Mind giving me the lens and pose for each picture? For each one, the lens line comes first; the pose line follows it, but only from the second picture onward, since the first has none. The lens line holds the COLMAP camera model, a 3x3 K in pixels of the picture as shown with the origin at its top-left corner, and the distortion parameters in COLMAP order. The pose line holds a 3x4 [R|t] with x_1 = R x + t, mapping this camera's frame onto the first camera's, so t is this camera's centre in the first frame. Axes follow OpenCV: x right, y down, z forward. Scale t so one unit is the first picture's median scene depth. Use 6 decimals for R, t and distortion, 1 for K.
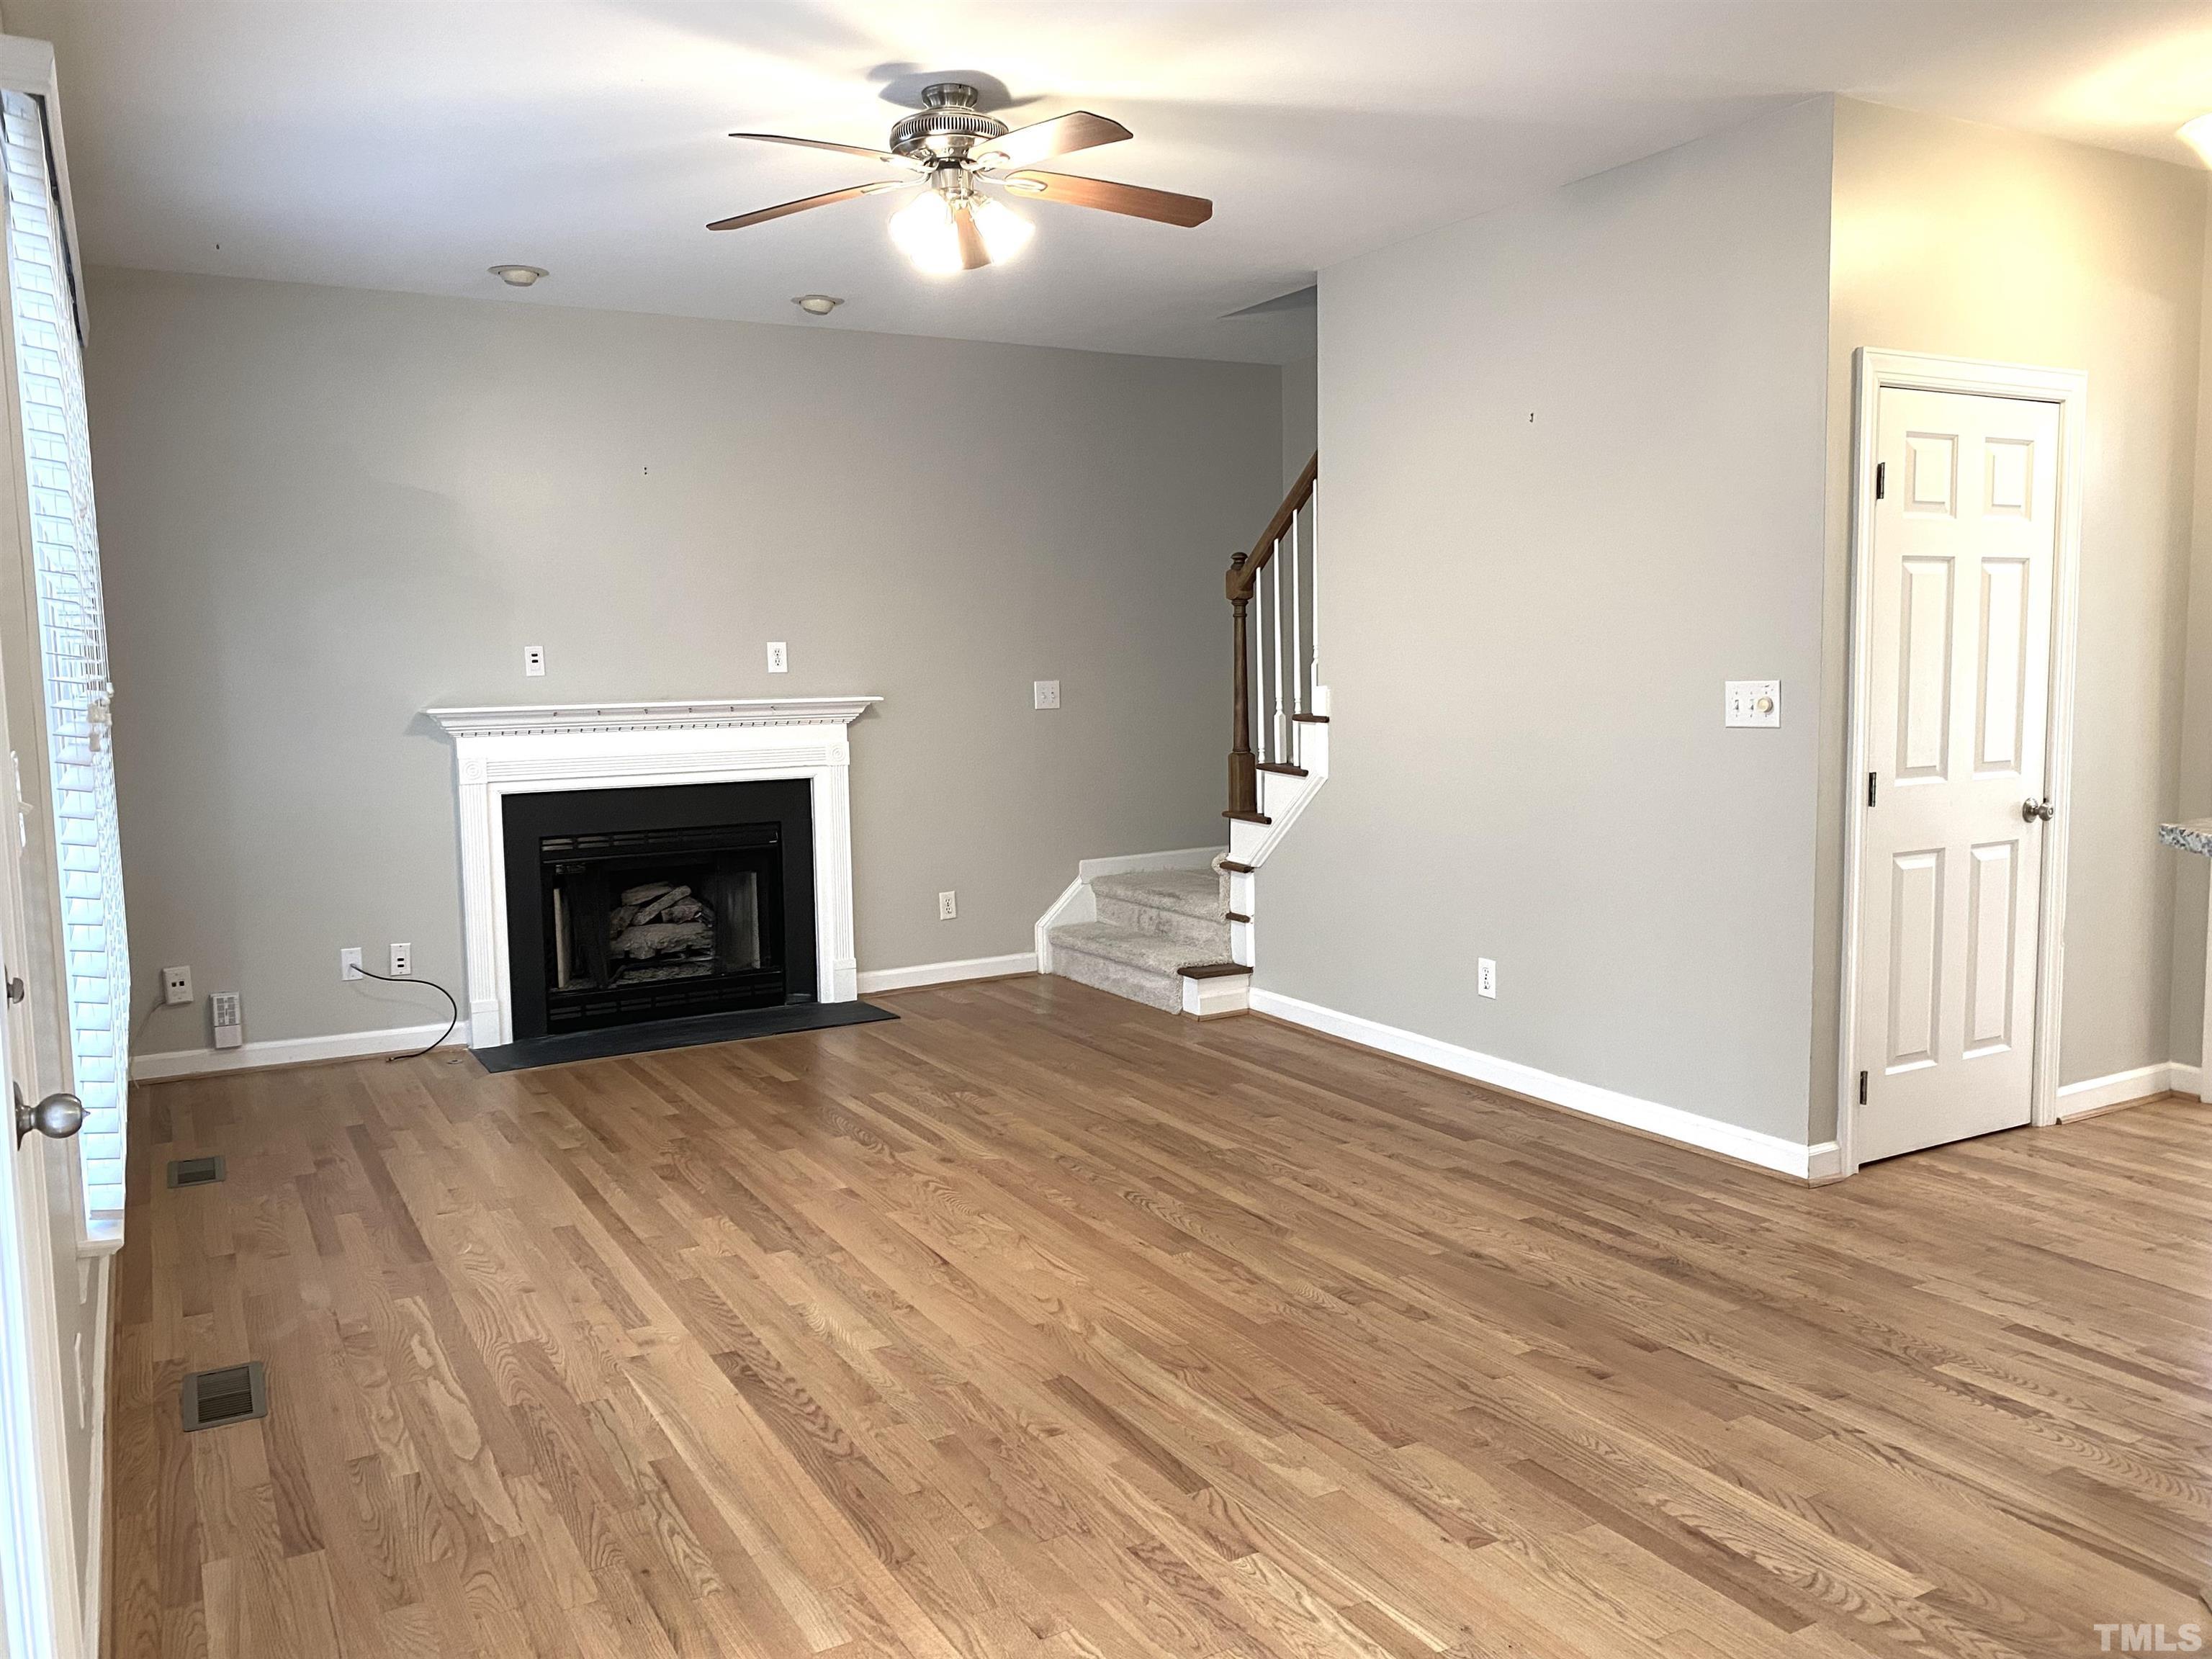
lens RADIAL K [[1710.1, 0, 1108.0], [0, 1710.1, 827.6], [0, 0, 1]] dist [0.065642, -0.002975]
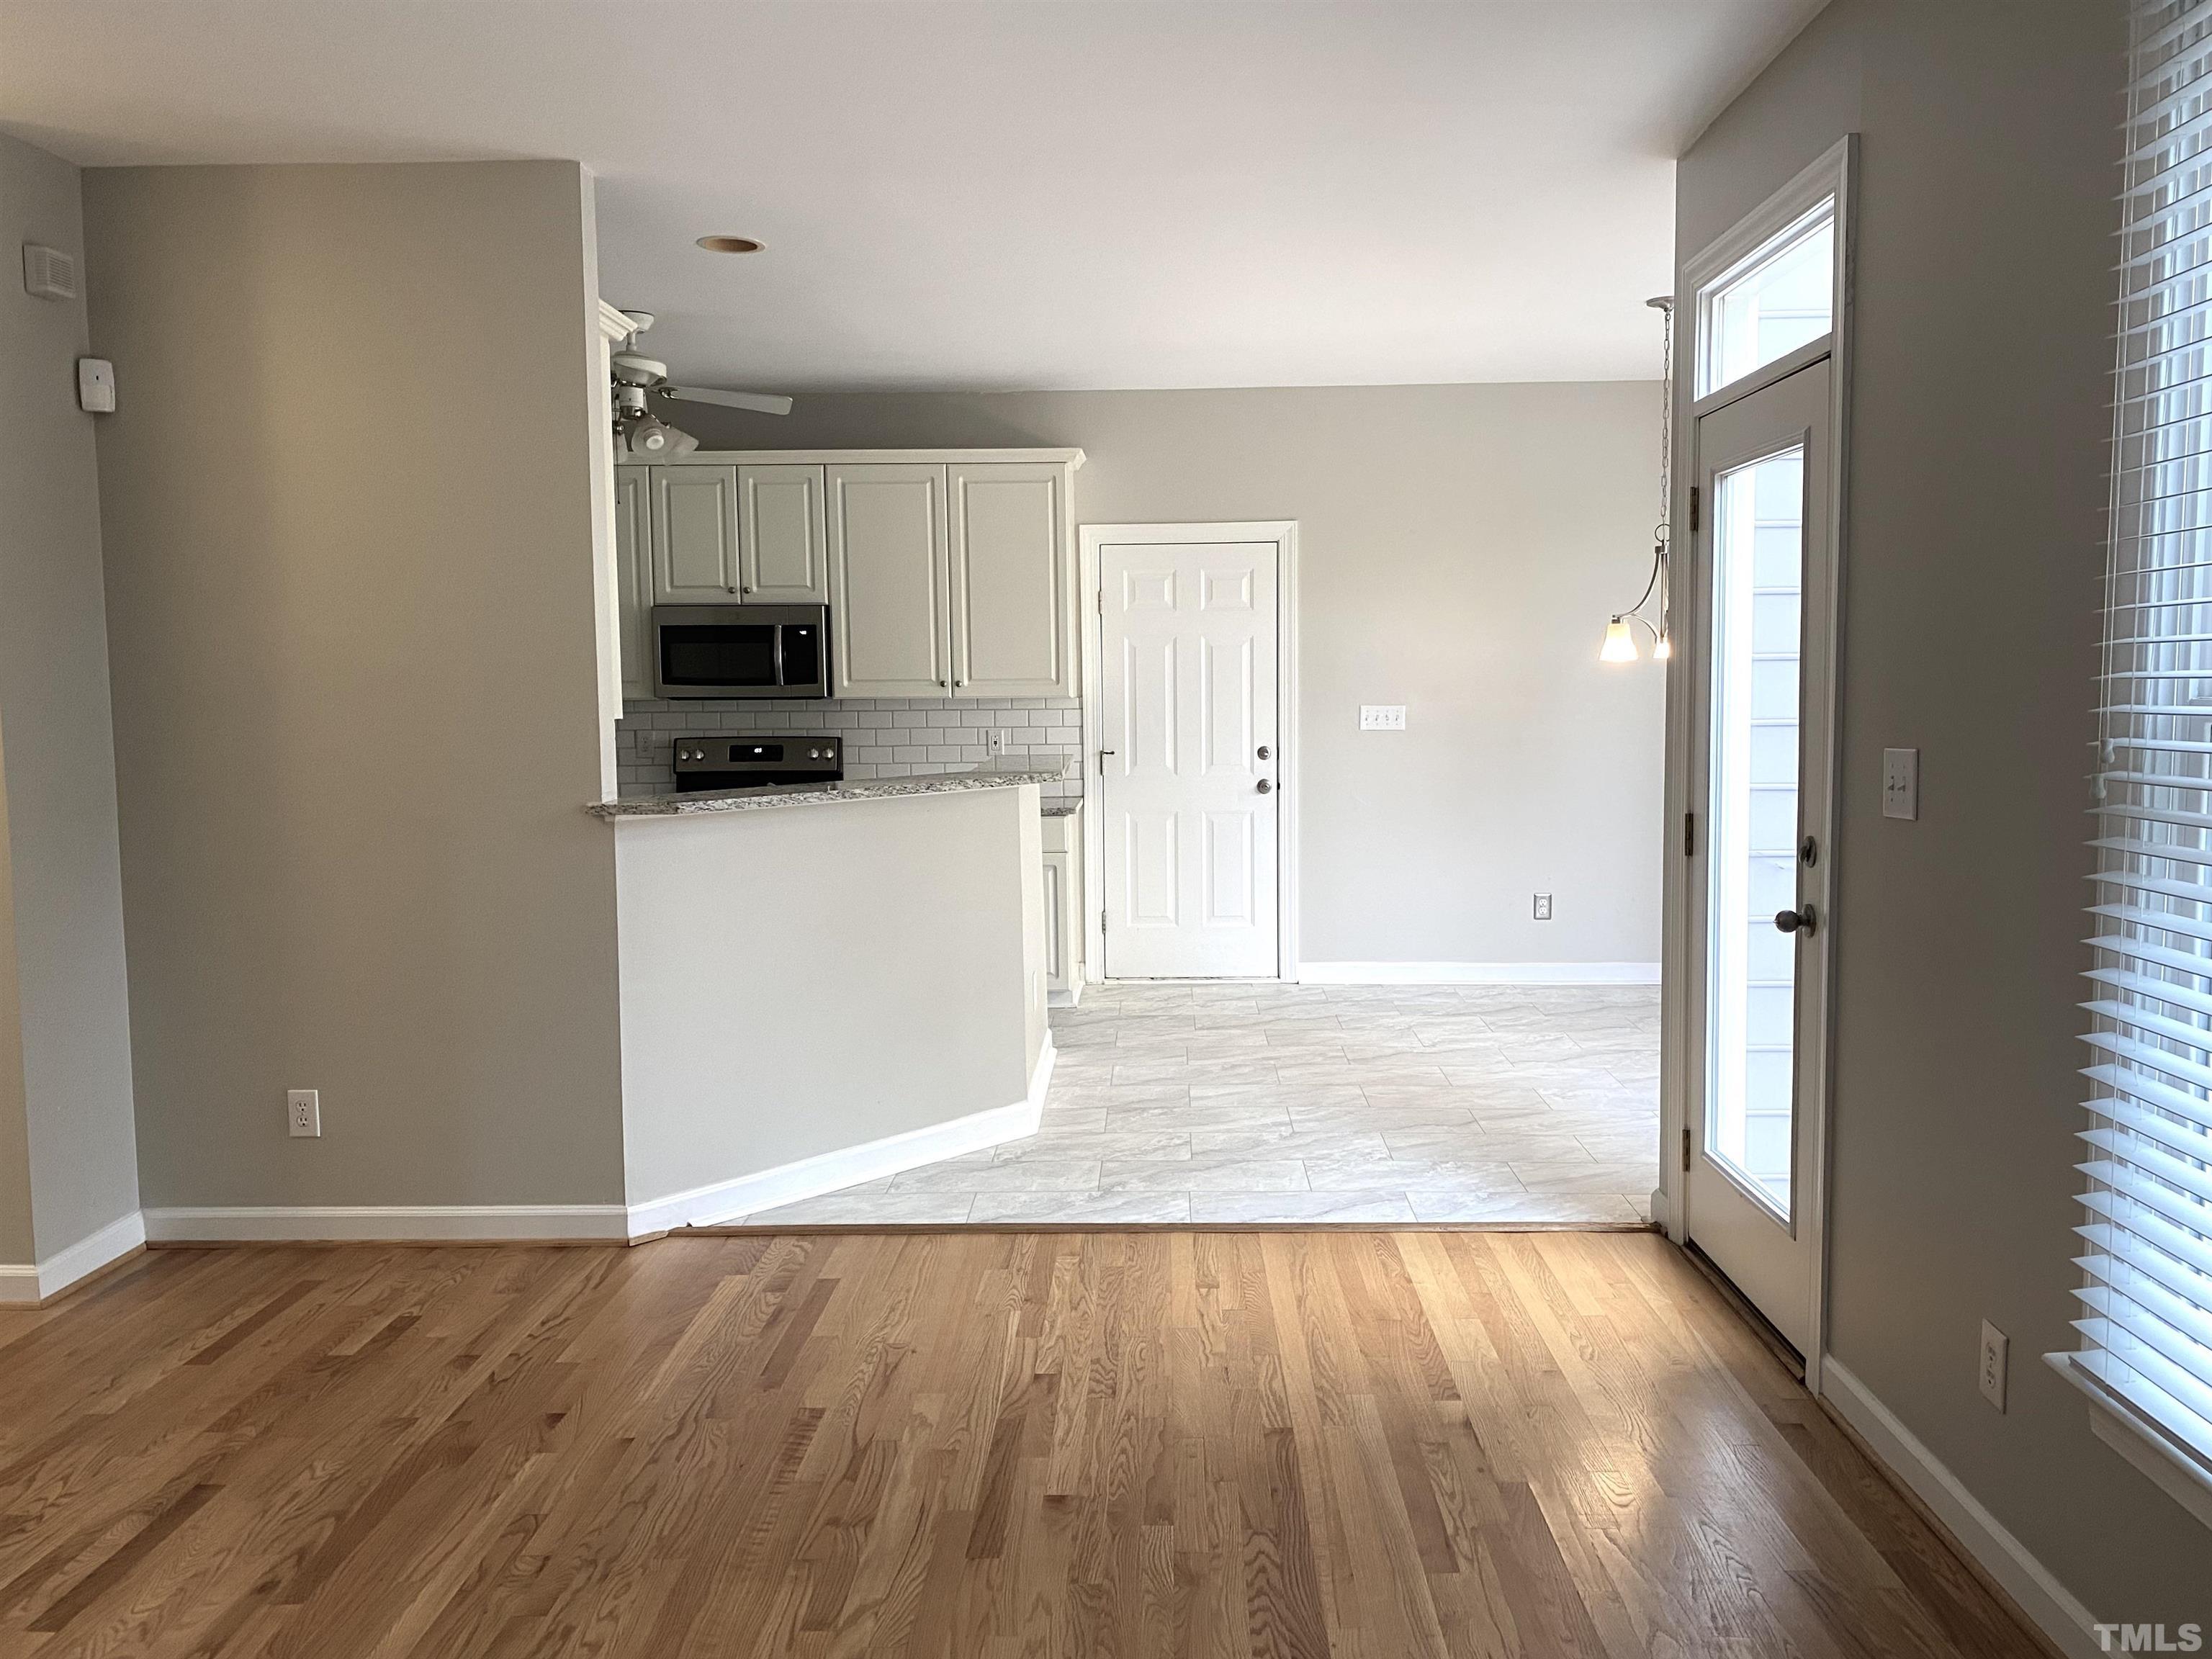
lens RADIAL K [[1710.1, 0, 1107.2], [0, 1710.1, 827.0], [0, 0, 1]] dist [0.065642, -0.002975]
pose [[-0.849223, -0.014136, 0.527846, -0.595196], [0.083122, 0.983599, 0.160072, -0.185421], [-0.521452, 0.179812, -0.834120, 1.821951]]
